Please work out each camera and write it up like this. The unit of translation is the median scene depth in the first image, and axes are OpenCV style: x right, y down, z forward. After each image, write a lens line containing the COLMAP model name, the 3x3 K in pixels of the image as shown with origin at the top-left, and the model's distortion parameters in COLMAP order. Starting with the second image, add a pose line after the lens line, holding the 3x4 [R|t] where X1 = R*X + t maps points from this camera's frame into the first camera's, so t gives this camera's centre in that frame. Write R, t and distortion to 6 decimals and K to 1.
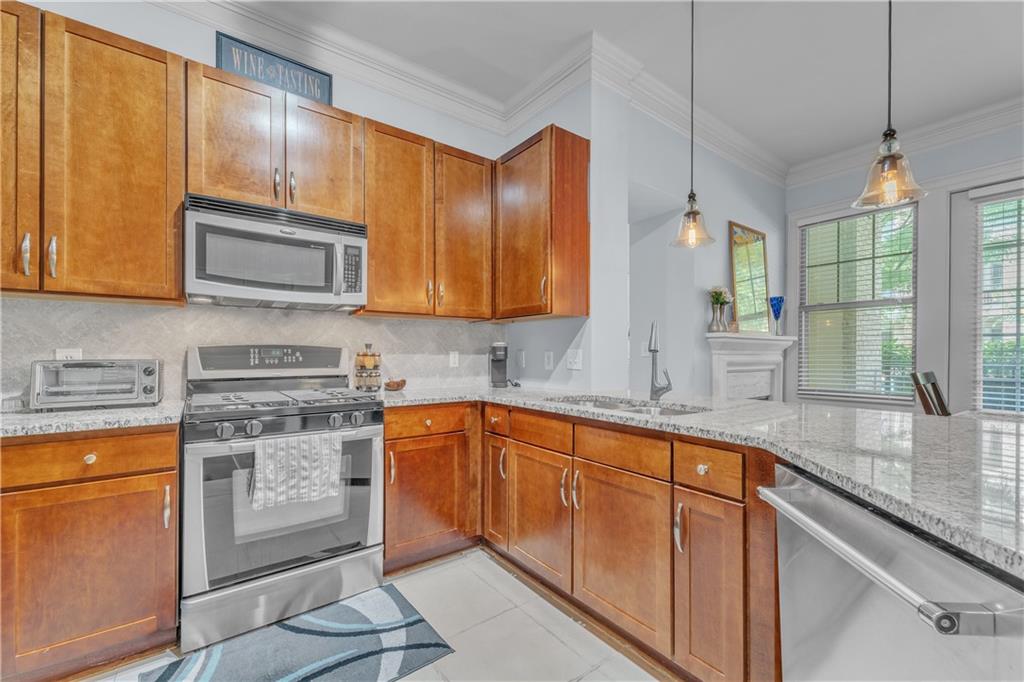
lens RADIAL K [[416.7, 0, 512.2], [0, 416.7, 352.0], [0, 0, 1]] dist [0.000180, -0.000098]
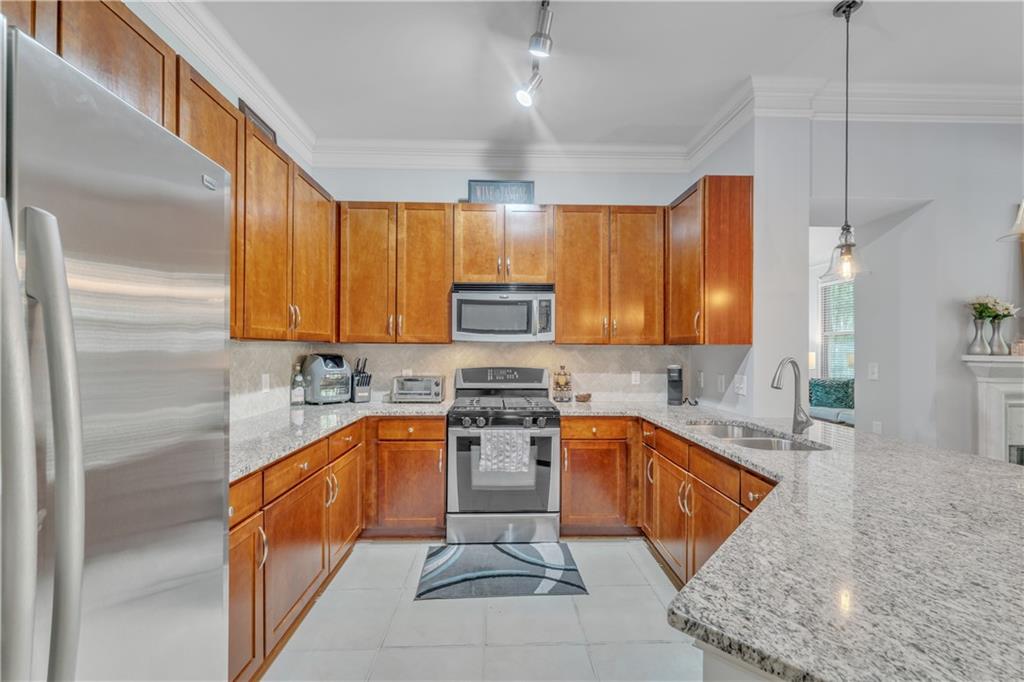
lens RADIAL K [[424.7, 0, 510.4], [0, 424.7, 346.8], [0, 0, 1]] dist [0.000770, 0.000013]
pose [[0.818647, 0.001186, -0.574296, 0.372748], [-0.003065, 0.999993, -0.002304, -0.095024], [0.574289, 0.003647, 0.818644, -0.268551]]
